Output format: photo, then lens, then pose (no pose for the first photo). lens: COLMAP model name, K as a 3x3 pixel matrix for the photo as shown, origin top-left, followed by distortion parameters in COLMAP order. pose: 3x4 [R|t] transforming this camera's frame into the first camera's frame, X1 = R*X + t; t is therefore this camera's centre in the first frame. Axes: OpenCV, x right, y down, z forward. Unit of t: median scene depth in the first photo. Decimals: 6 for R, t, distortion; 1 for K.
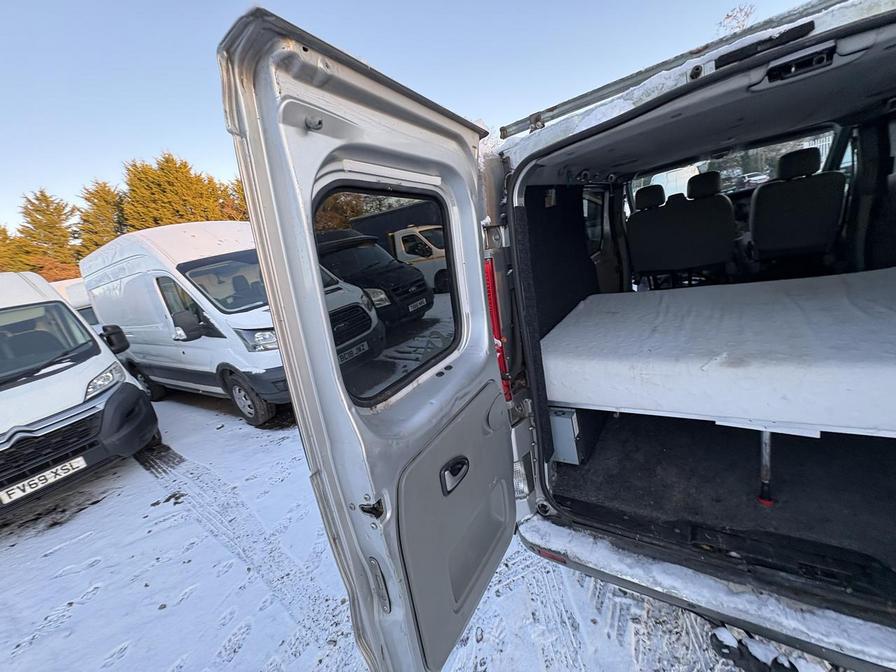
lens RADIAL K [[356.7, 0, 448.1], [0, 356.7, 335.6], [0, 0, 1]] dist [0.001094, -0.000183]
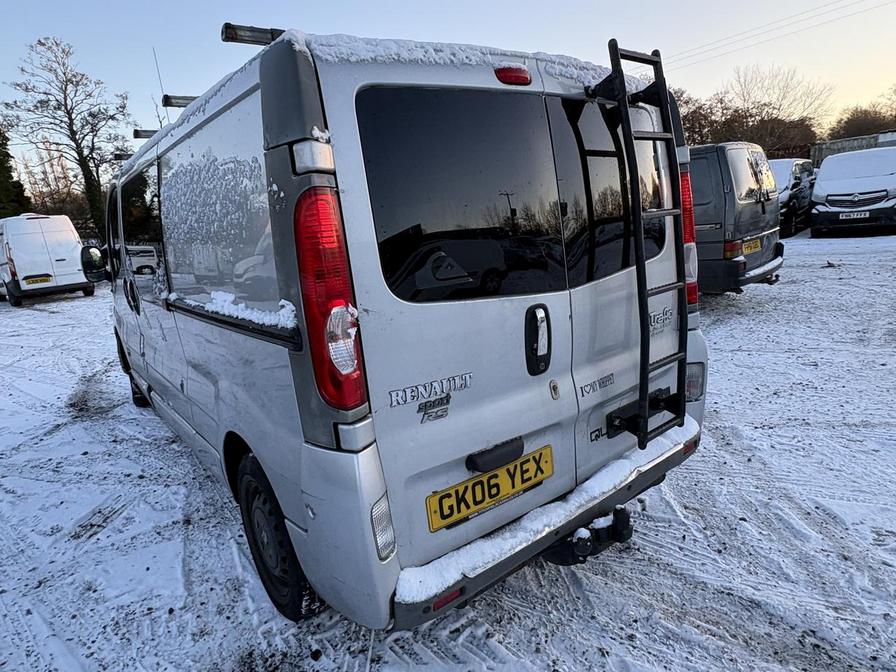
lens RADIAL K [[541.2, 0, 446.2], [0, 541.2, 335.8], [0, 0, 1]] dist [0.006720, -0.001407]
pose [[0.322300, -0.020199, 0.946422, -0.114100], [0.264368, 0.961914, -0.069500, 0.026217], [-0.908973, 0.272604, 0.315365, 0.076493]]
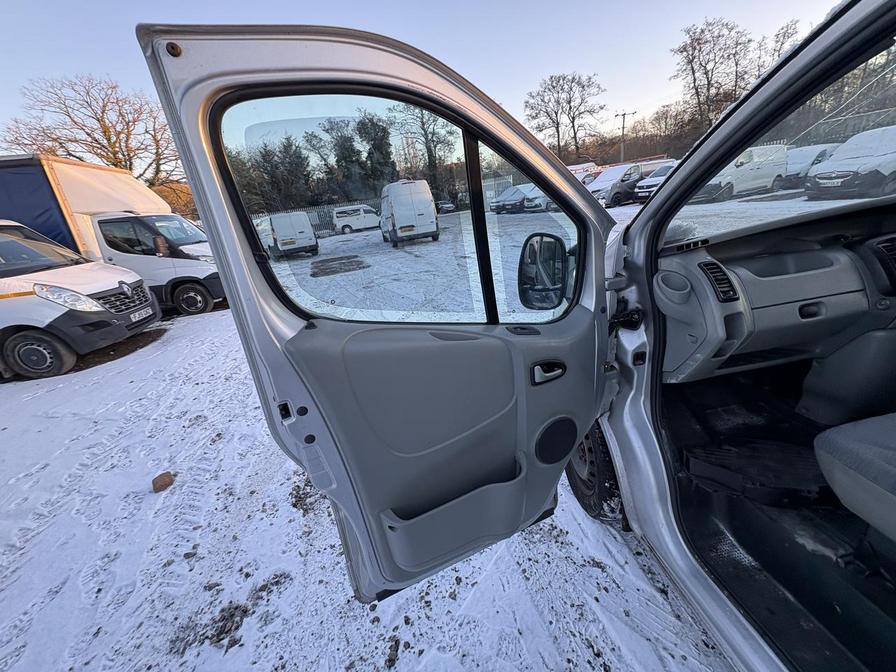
lens RADIAL K [[356.7, 0, 445.7], [0, 356.7, 334.2], [0, 0, 1]] dist [0.001094, -0.000183]
pose [[0.746443, -0.118823, 0.654755, 0.101953], [0.137564, 0.990229, 0.022876, -0.135792], [-0.651075, 0.072995, 0.755495, 0.421408]]
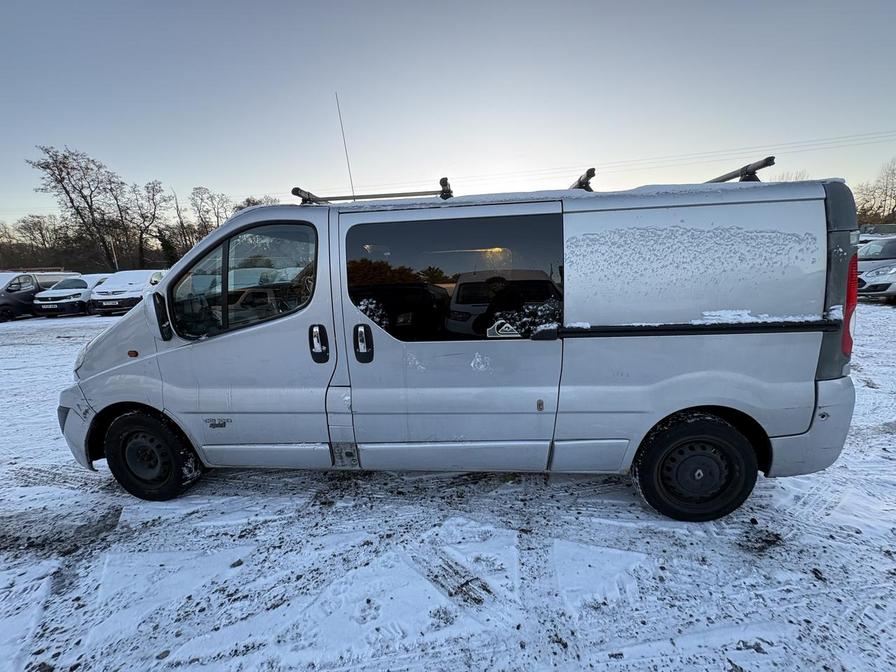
lens RADIAL K [[356.7, 0, 447.3], [0, 356.7, 331.9], [0, 0, 1]] dist [0.001094, -0.000183]
pose [[-0.464851, 0.081312, 0.881647, -0.058664], [0.360629, 0.926818, 0.104665, -0.091447], [-0.808616, 0.366601, -0.460156, 0.435649]]
